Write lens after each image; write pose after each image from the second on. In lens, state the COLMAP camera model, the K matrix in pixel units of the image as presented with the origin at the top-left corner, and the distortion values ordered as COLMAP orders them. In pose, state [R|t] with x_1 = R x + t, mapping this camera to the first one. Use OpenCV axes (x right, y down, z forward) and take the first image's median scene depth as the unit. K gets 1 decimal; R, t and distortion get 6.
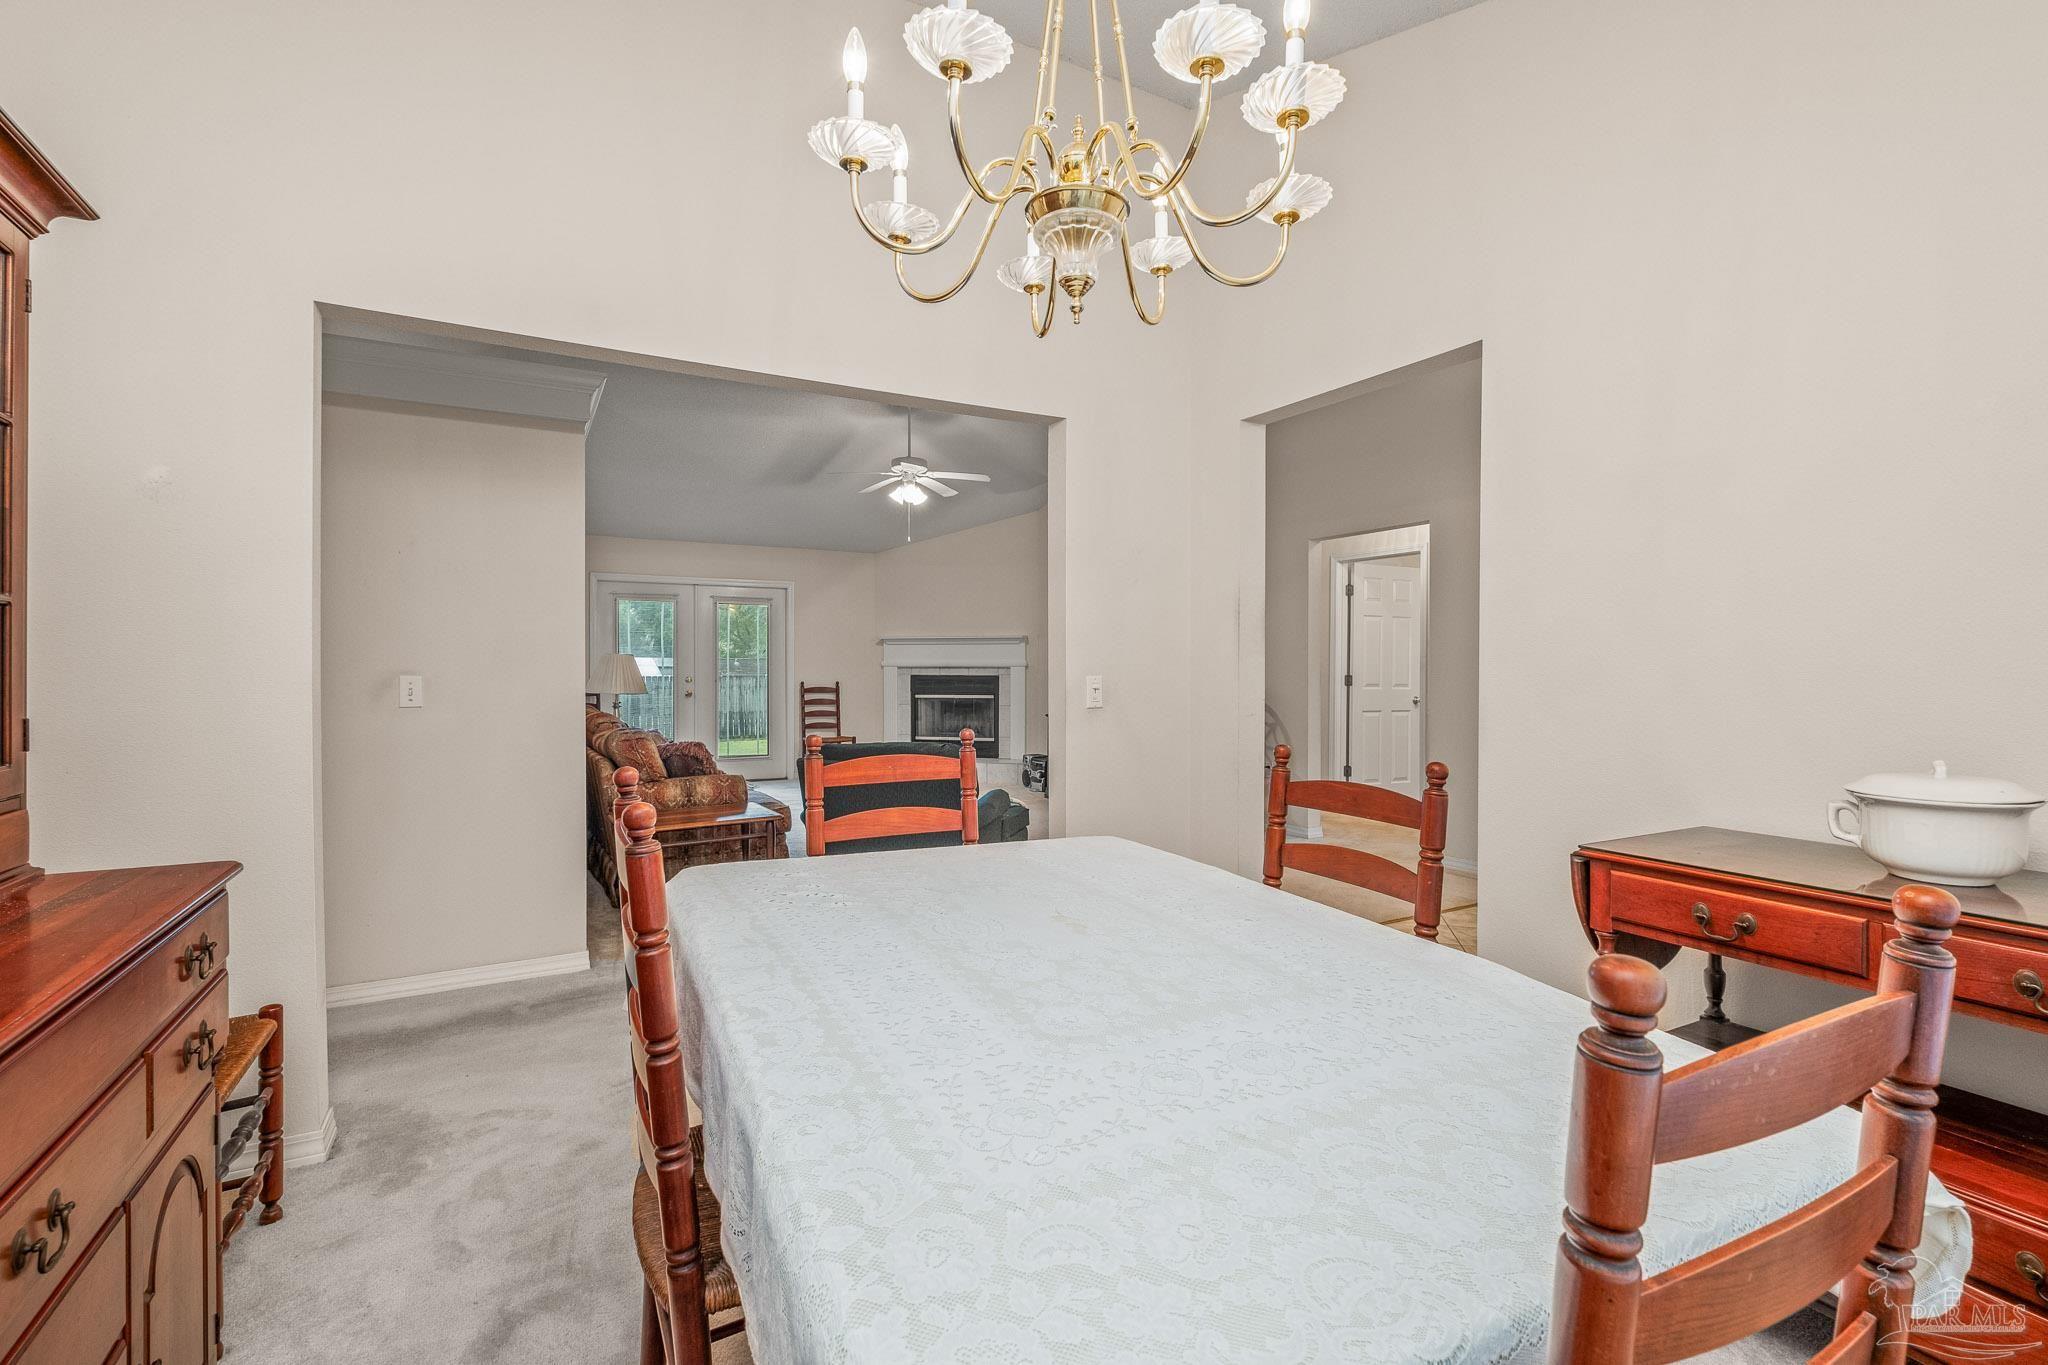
lens RADIAL K [[903.7, 0, 1027.4], [0, 903.7, 676.5], [0, 0, 1]] dist [0.002131, -0.004764]
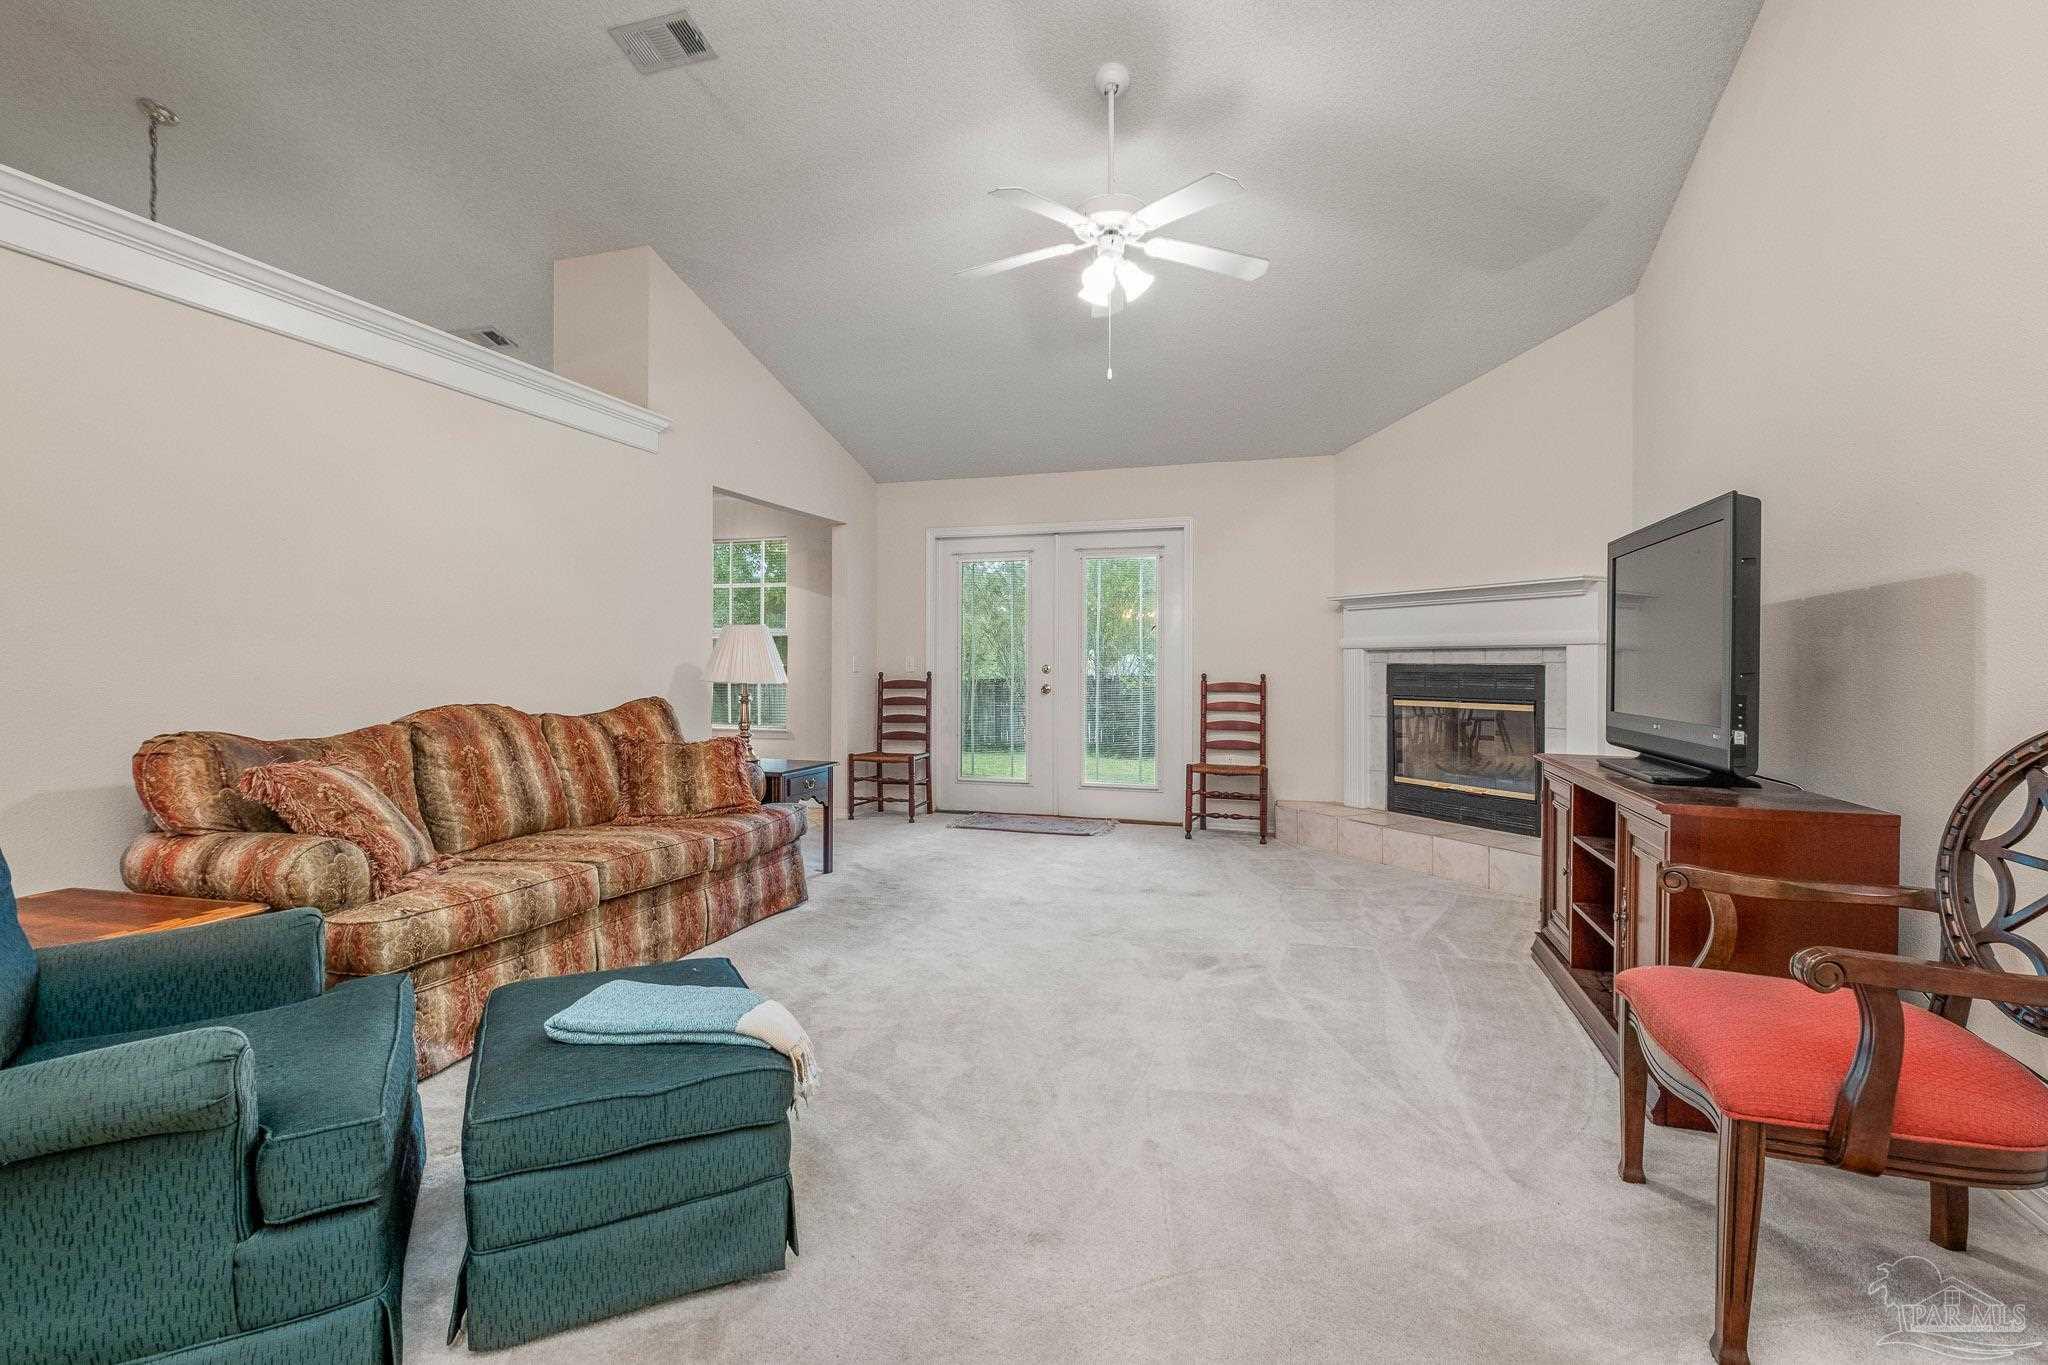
lens RADIAL K [[958.6, 0, 1032.2], [0, 958.6, 678.8], [0, 0, 1]] dist [0.009313, -0.001689]
pose [[0.677123, 0.011259, -0.735783, 0.157623], [-0.011191, 0.999925, 0.005002, 0.007191], [0.735785, 0.004847, 0.677198, 0.456861]]
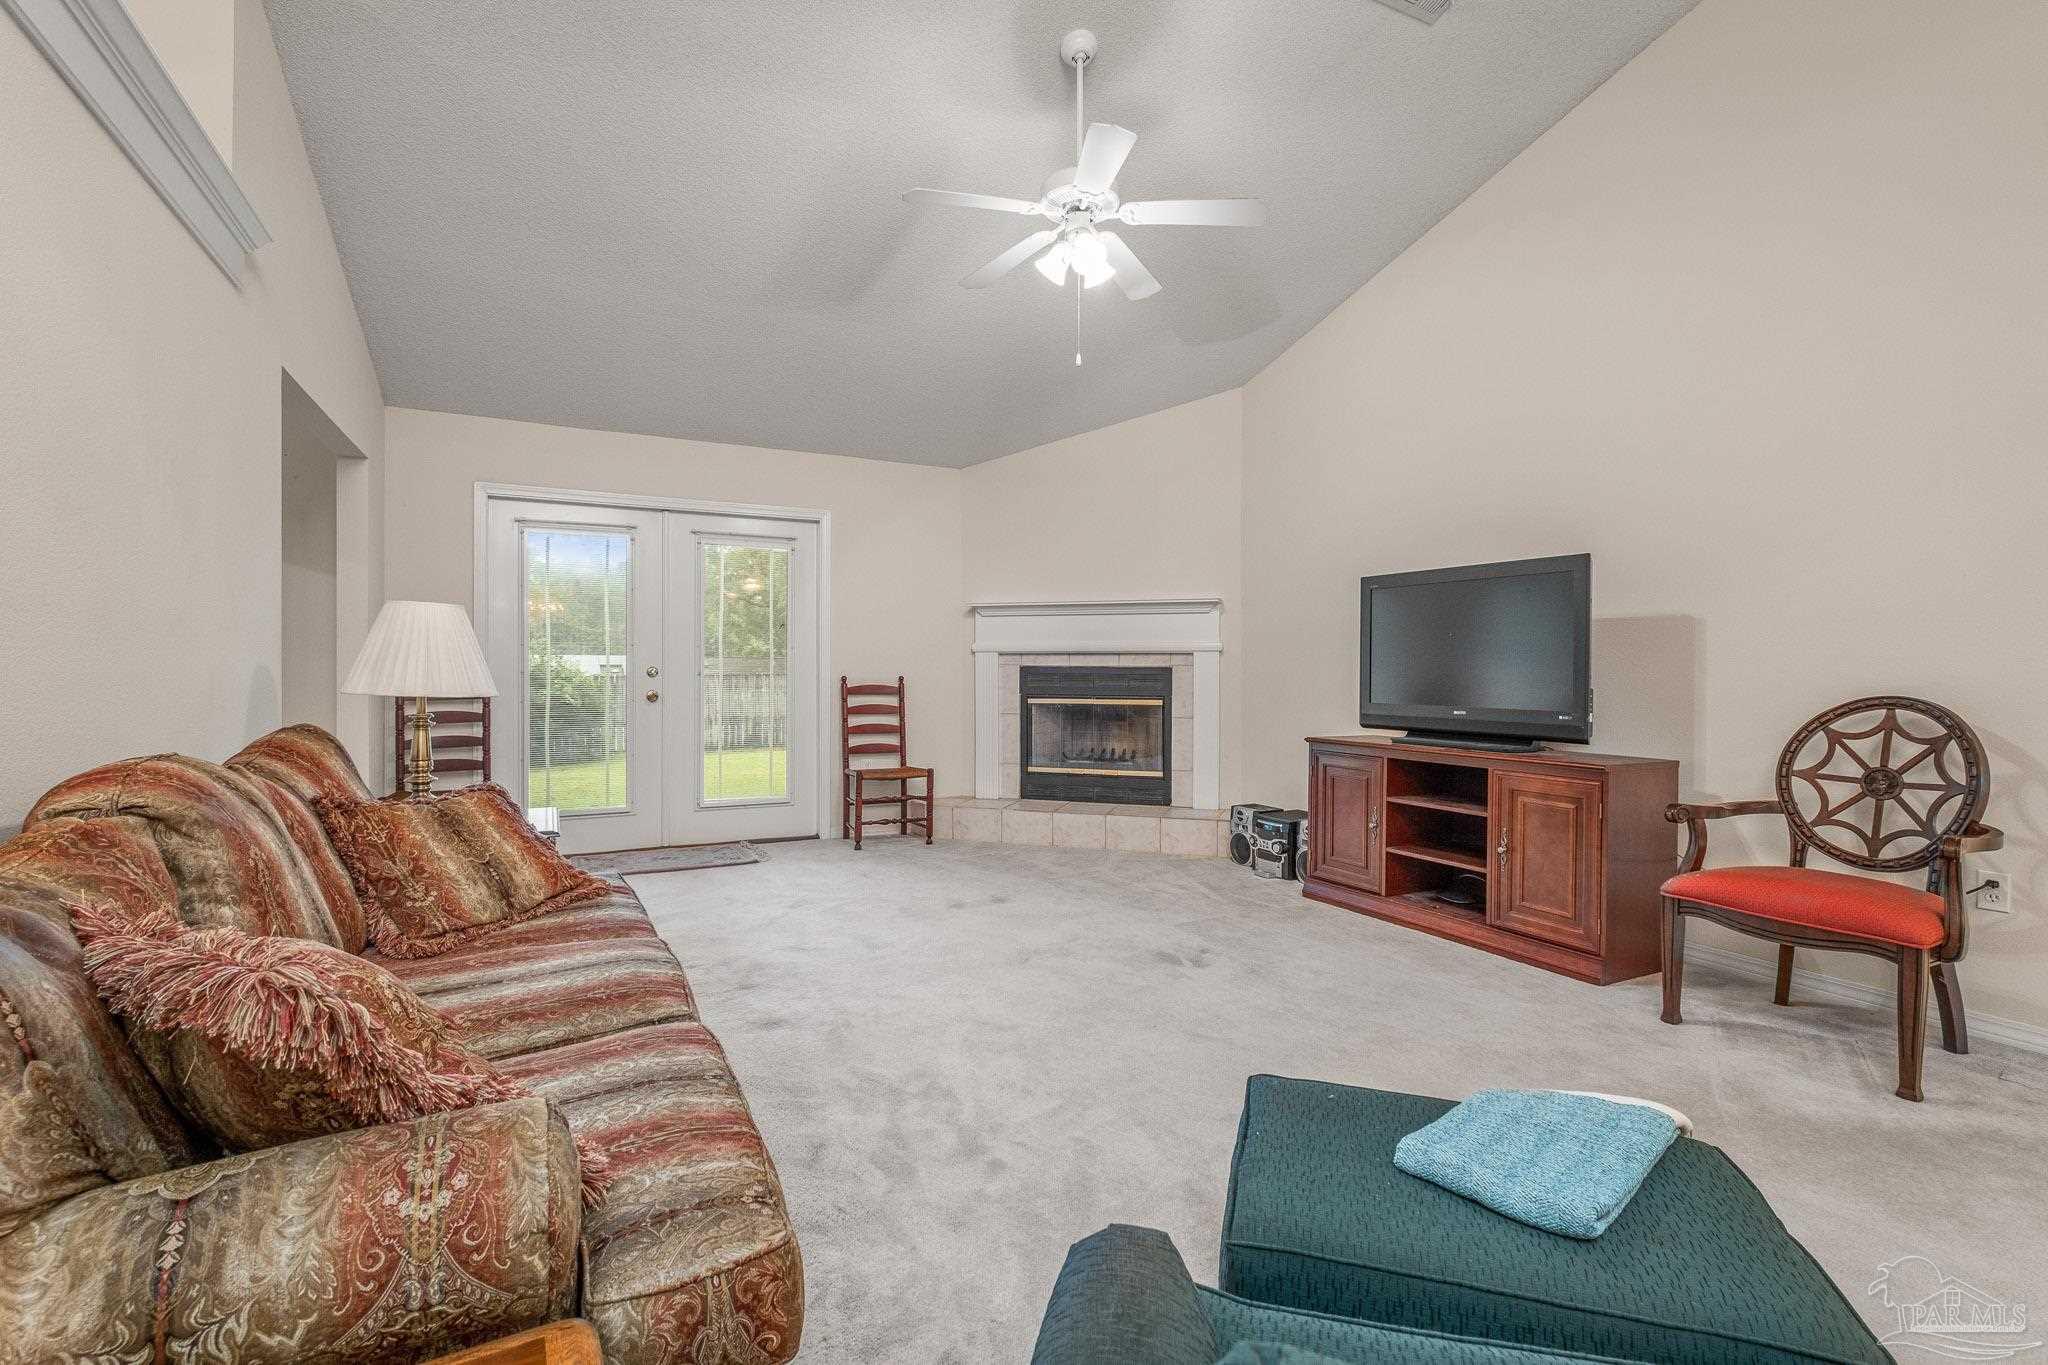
lens RADIAL K [[903.7, 0, 1019.5], [0, 903.7, 681.1], [0, 0, 1]] dist [0.002131, -0.004764]
pose [[0.998791, 0.002432, -0.049107, -0.101910], [-0.002376, 0.999996, 0.001212, 0.007903], [0.049109, -0.001093, 0.998793, 0.400706]]
